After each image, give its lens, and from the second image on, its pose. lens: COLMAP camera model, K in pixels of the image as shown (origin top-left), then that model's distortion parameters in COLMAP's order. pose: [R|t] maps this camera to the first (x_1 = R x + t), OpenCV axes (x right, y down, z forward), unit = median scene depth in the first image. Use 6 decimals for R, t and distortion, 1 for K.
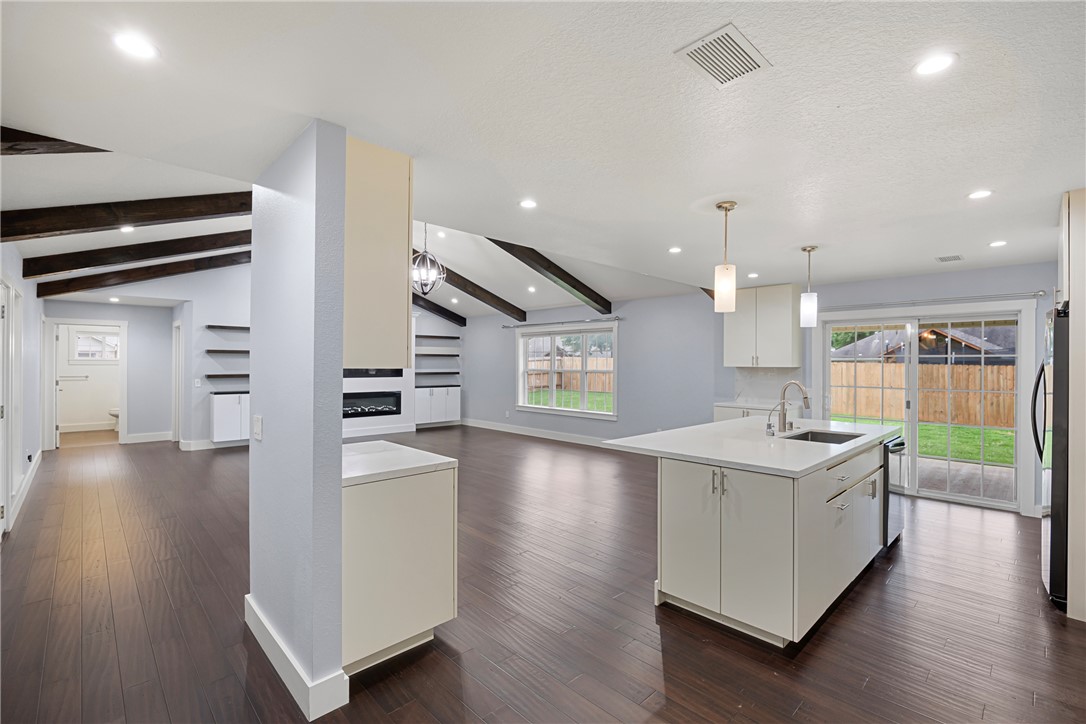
lens RADIAL K [[480.7, 0, 566.1], [0, 480.7, 361.3], [0, 0, 1]] dist [-0.004889, -0.000355]
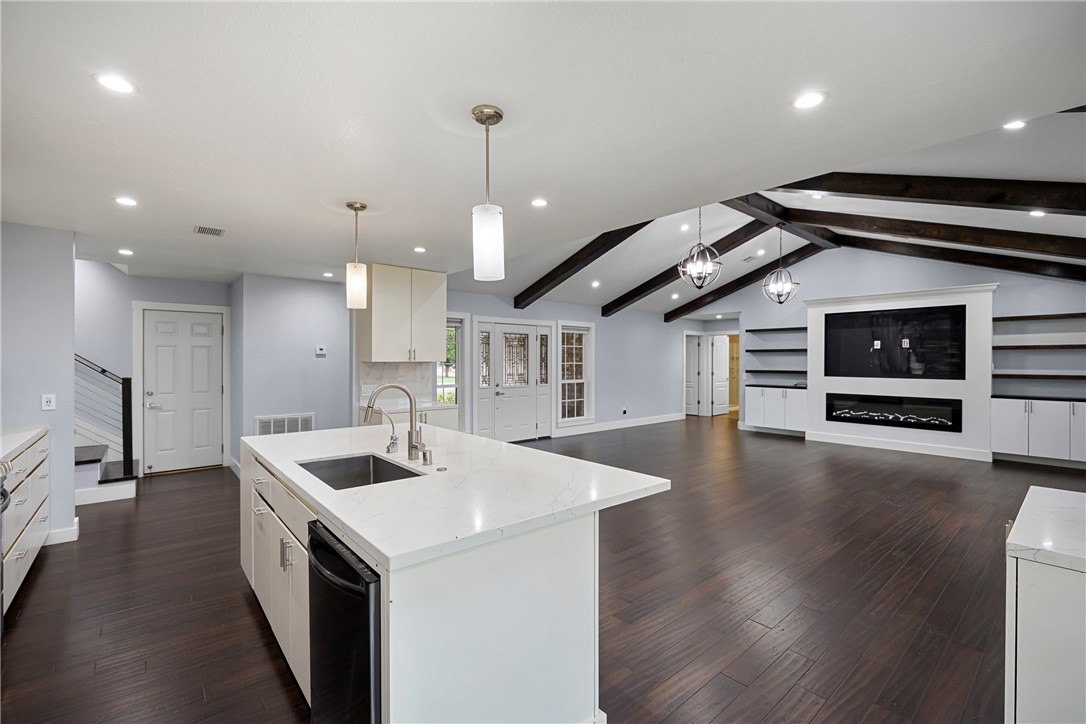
lens RADIAL K [[480.7, 0, 547.2], [0, 480.7, 360.5], [0, 0, 1]] dist [-0.004889, -0.000355]
pose [[-0.082548, -0.002817, -0.996583, 0.409506], [0.002162, 0.999993, -0.003006, 0.004898], [0.996585, -0.002403, -0.082541, 0.452087]]
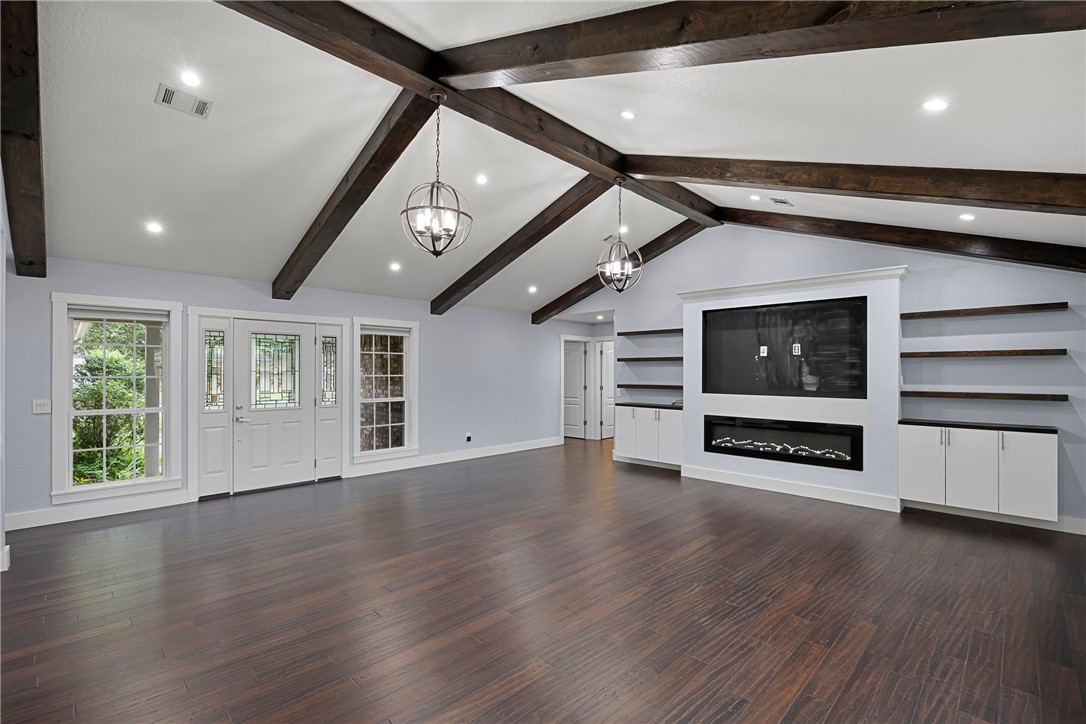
lens RADIAL K [[480.7, 0, 563.3], [0, 480.7, 366.3], [0, 0, 1]] dist [-0.004889, -0.000355]
pose [[0.002257, -0.014018, -0.999899, 0.172554], [0.002036, 0.999900, -0.014013, 0.004276], [0.999995, -0.002004, 0.002286, 0.678522]]
